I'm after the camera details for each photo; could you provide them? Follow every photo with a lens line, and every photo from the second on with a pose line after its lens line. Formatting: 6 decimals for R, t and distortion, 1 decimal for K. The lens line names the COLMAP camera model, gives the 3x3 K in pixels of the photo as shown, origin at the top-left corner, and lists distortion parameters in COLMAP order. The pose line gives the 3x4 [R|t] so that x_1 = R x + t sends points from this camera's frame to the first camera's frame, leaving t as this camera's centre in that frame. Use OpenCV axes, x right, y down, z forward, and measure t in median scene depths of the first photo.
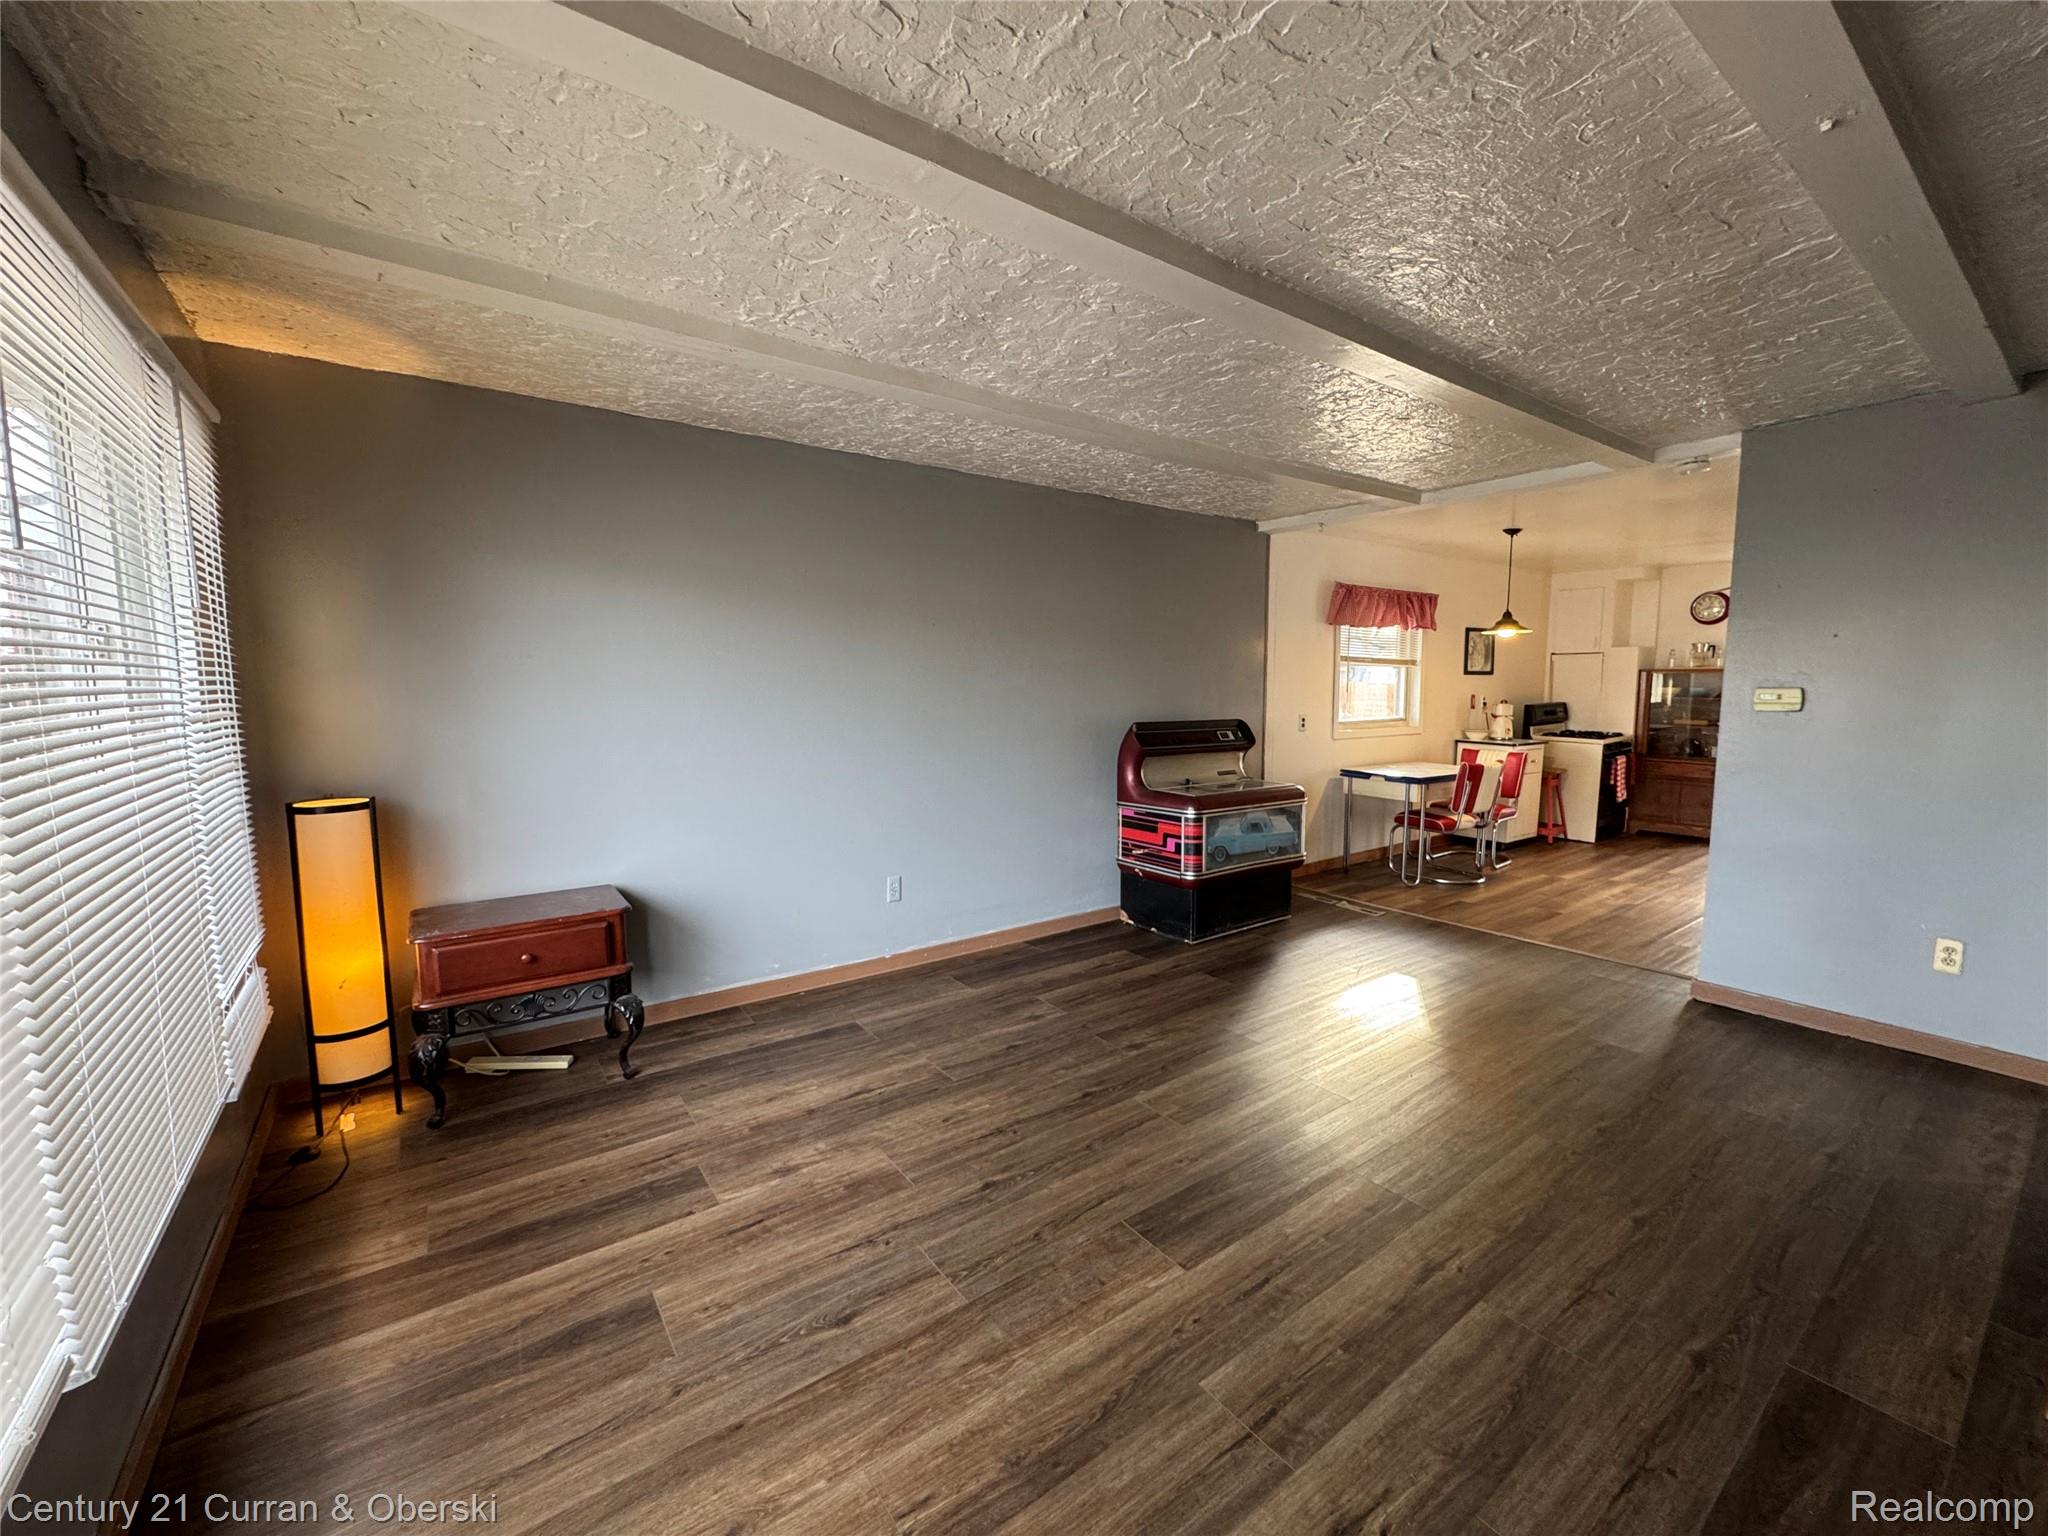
lens RADIAL K [[815.1, 0, 1029.8], [0, 815.1, 771.2], [0, 0, 1]] dist [-0.002143, 0.000317]
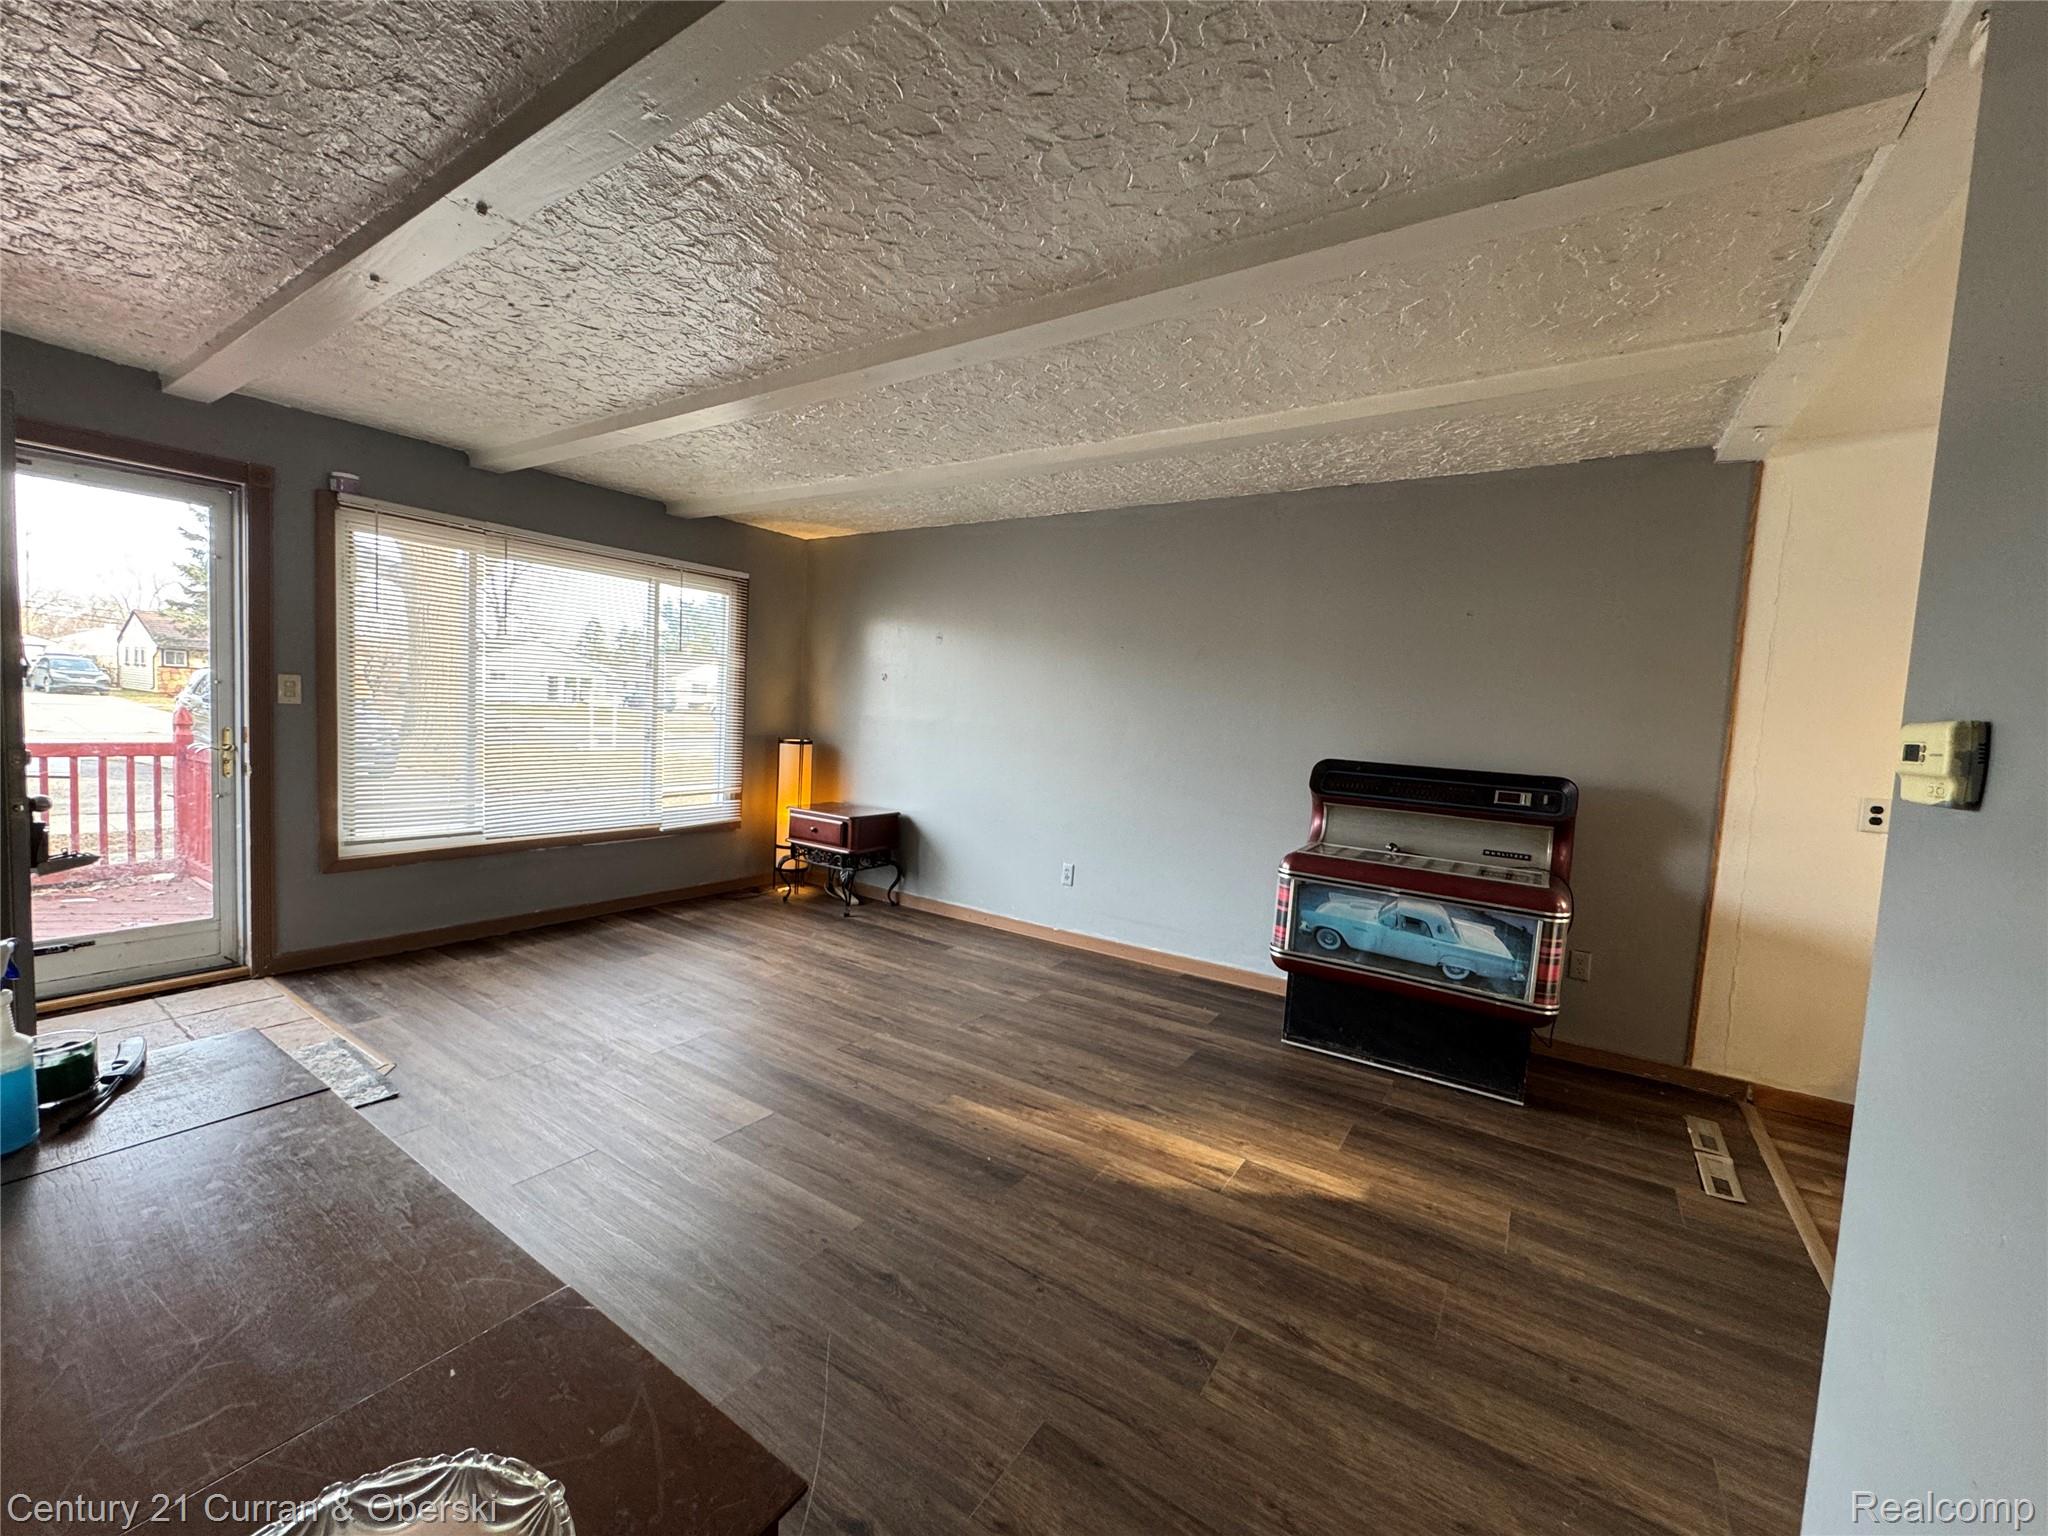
lens RADIAL K [[815.1, 0, 1019.0], [0, 815.1, 772.8], [0, 0, 1]] dist [-0.002143, 0.000317]
pose [[0.349860, 0.096148, -0.931855, 0.914051], [-0.153970, 0.987094, 0.044041, -0.040834], [0.924062, 0.128070, 0.360148, 0.514503]]
